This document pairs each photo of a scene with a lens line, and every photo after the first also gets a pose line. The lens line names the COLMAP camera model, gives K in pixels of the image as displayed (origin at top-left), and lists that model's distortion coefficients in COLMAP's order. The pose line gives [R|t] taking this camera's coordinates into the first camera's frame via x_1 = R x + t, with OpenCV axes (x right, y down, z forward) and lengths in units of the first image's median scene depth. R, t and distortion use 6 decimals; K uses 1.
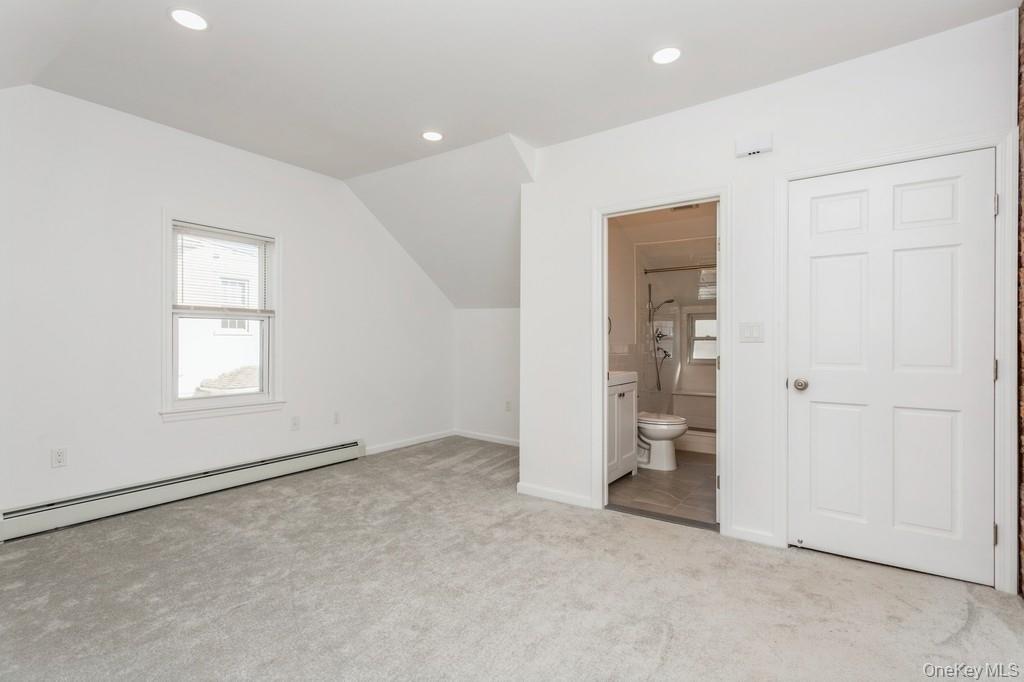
lens RADIAL K [[479.1, 0, 511.3], [0, 479.1, 345.2], [0, 0, 1]] dist [-0.000600, 0.000168]
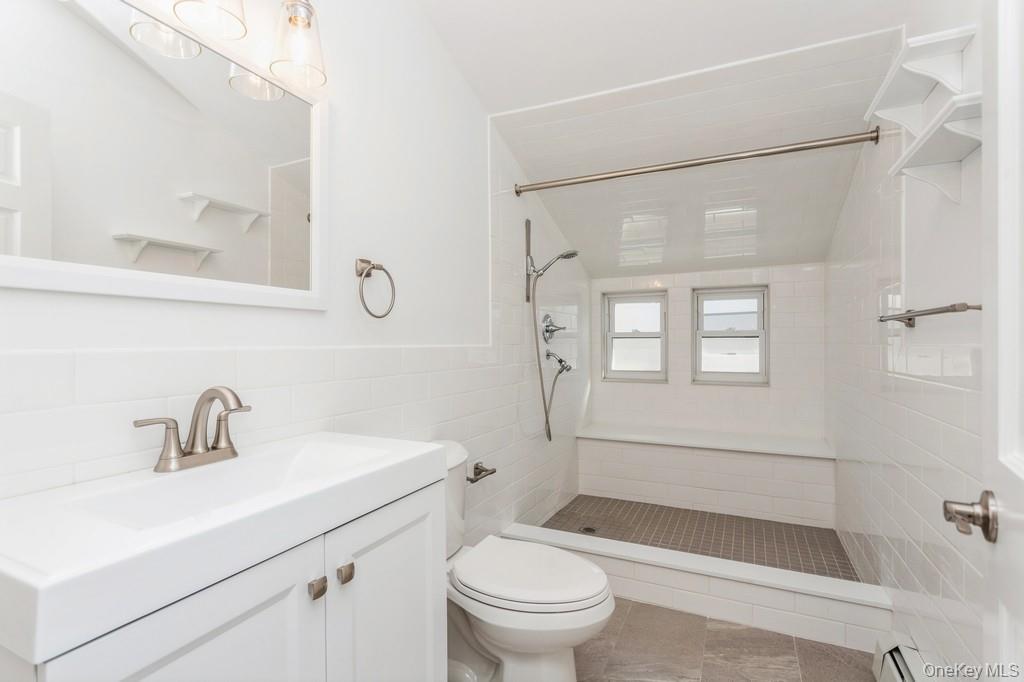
lens RADIAL K [[479.1, 0, 511.3], [0, 479.1, 345.2], [0, 0, 1]] dist [-0.000600, 0.000168]
pose [[0.984597, -0.005628, 0.174750, 0.180001], [0.006223, 0.999977, -0.002856, -0.001451], [-0.174730, 0.003899, 0.984609, 0.509160]]
